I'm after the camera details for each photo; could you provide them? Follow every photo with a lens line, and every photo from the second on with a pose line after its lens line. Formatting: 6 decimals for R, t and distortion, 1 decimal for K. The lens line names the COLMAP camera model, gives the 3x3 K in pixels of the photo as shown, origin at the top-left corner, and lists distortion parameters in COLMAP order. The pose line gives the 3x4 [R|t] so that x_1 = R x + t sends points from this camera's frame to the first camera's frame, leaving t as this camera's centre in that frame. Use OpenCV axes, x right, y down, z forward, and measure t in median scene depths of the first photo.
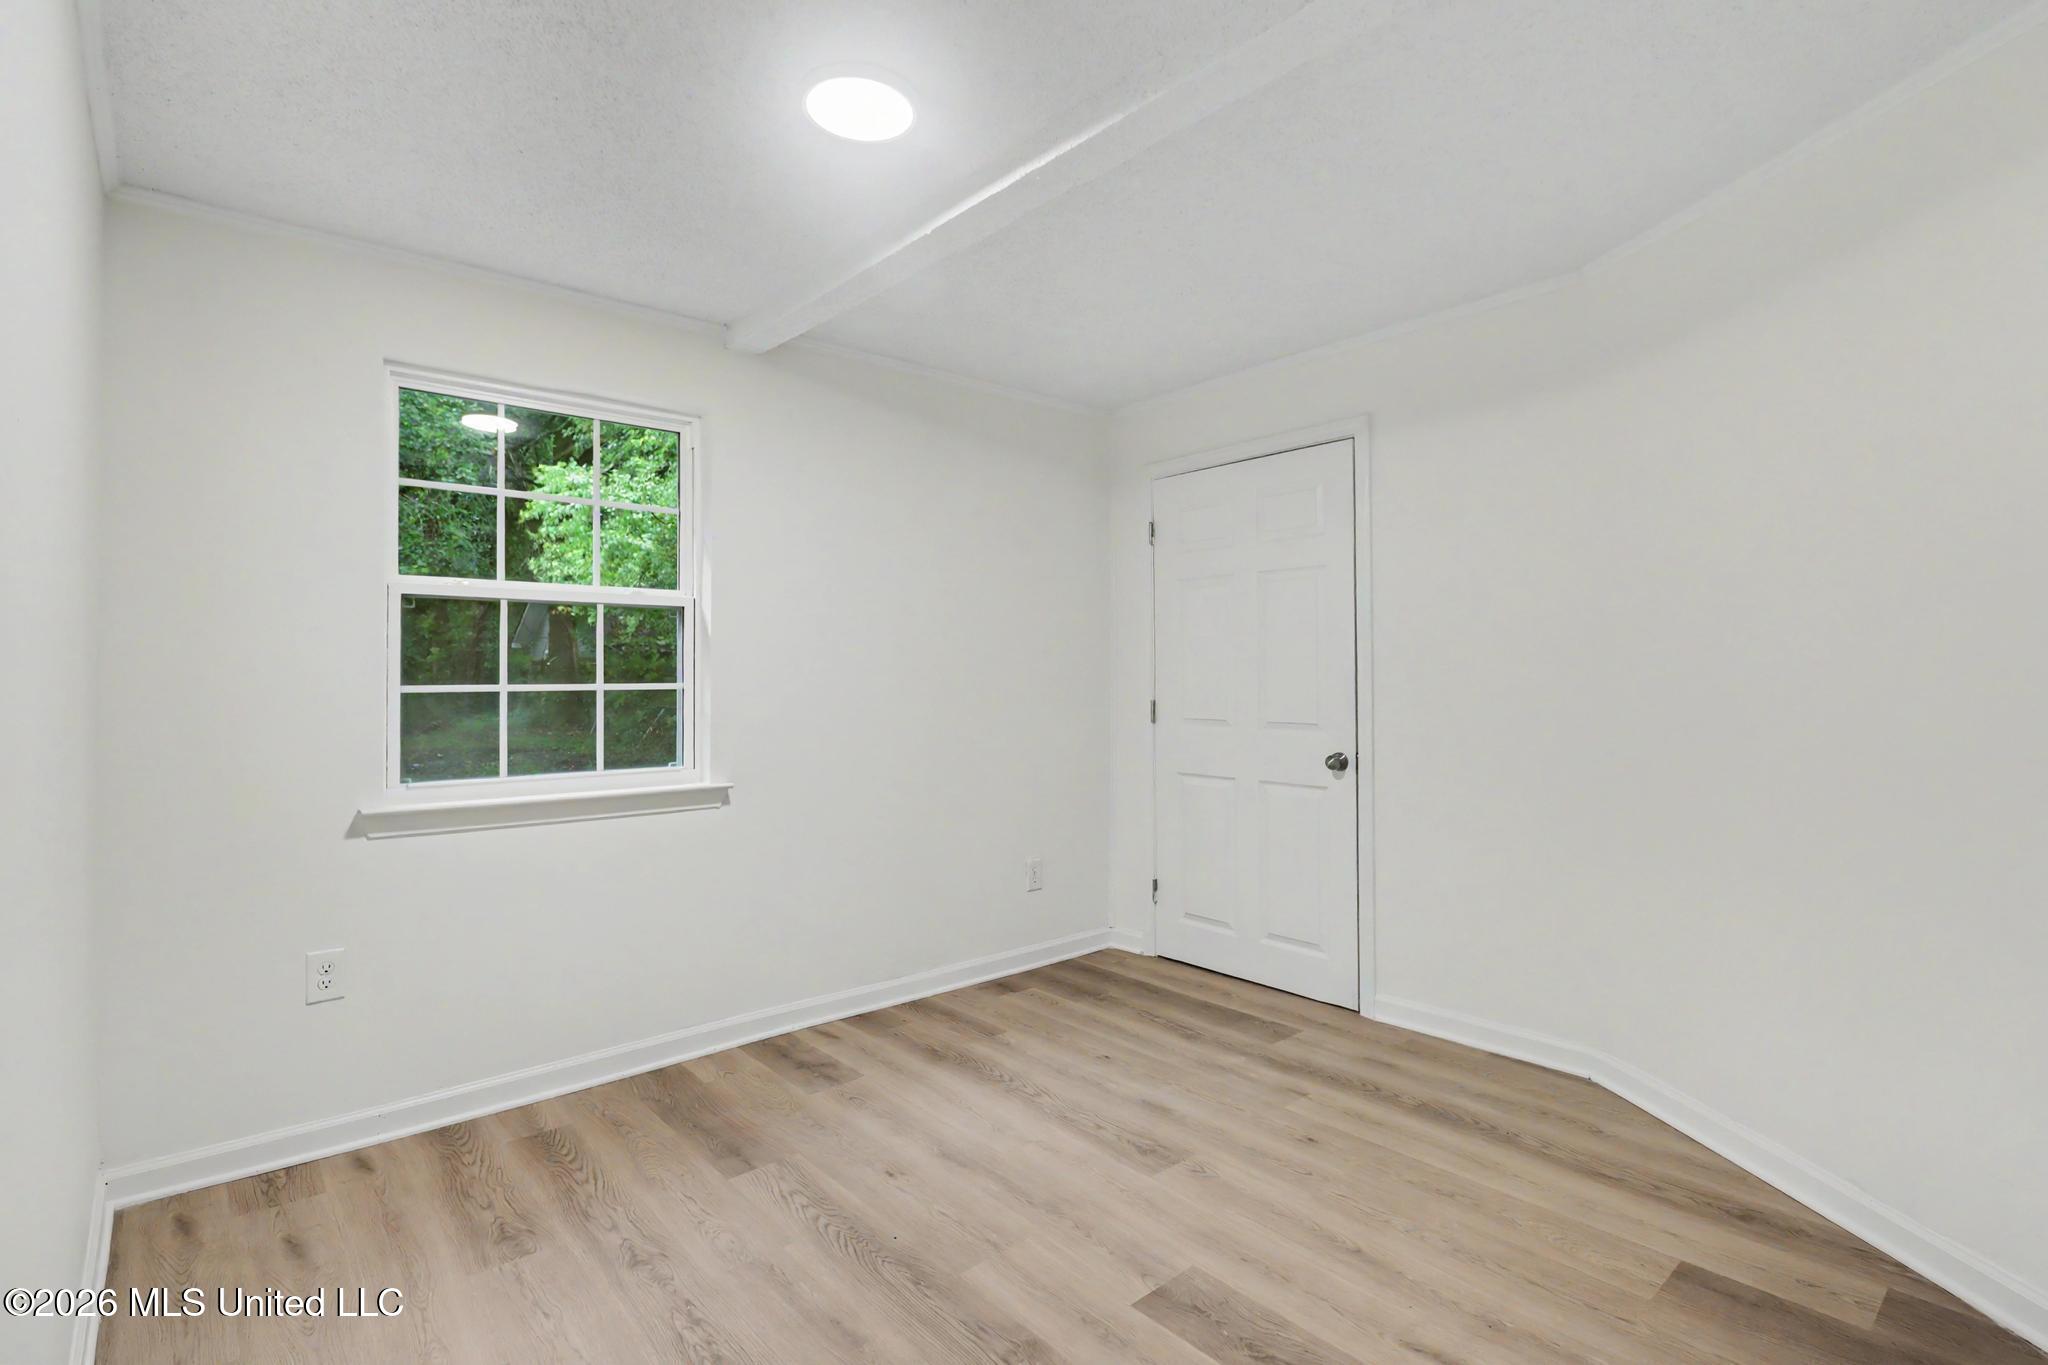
lens RADIAL K [[1013.0, 0, 1002.5], [0, 1013.0, 640.8], [0, 0, 1]] dist [0.002415, -0.015113]
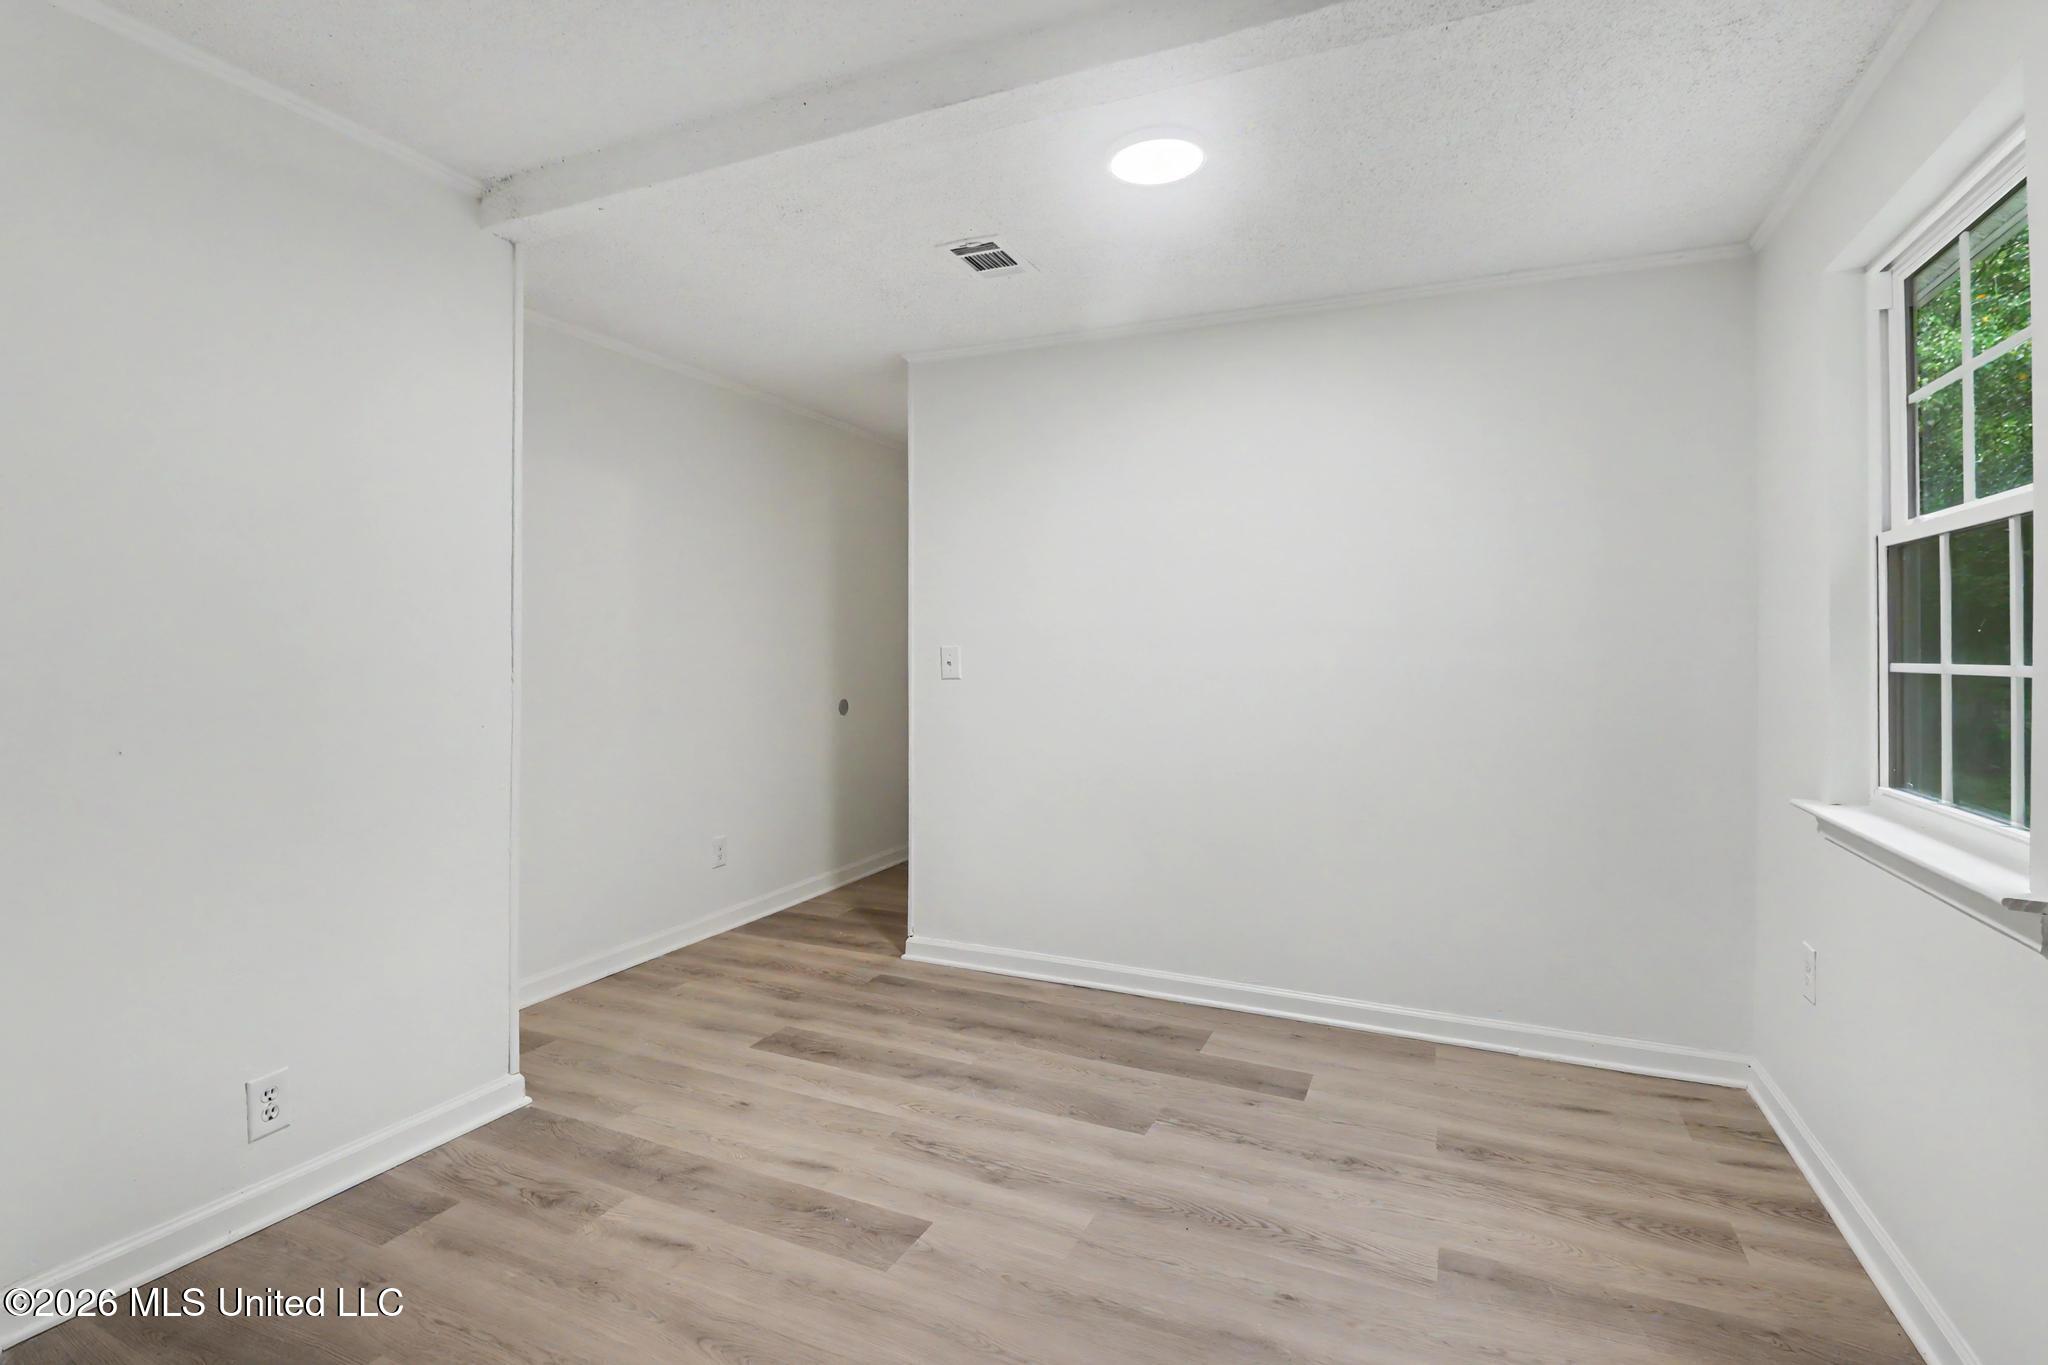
lens RADIAL K [[1013.0, 0, 1002.5], [0, 1013.0, 640.8], [0, 0, 1]] dist [0.002415, -0.015113]
pose [[-0.913149, -0.002285, -0.407620, 0.433168], [0.013984, 0.999220, -0.036927, 0.057344], [0.407387, -0.039420, -0.912404, 1.755638]]
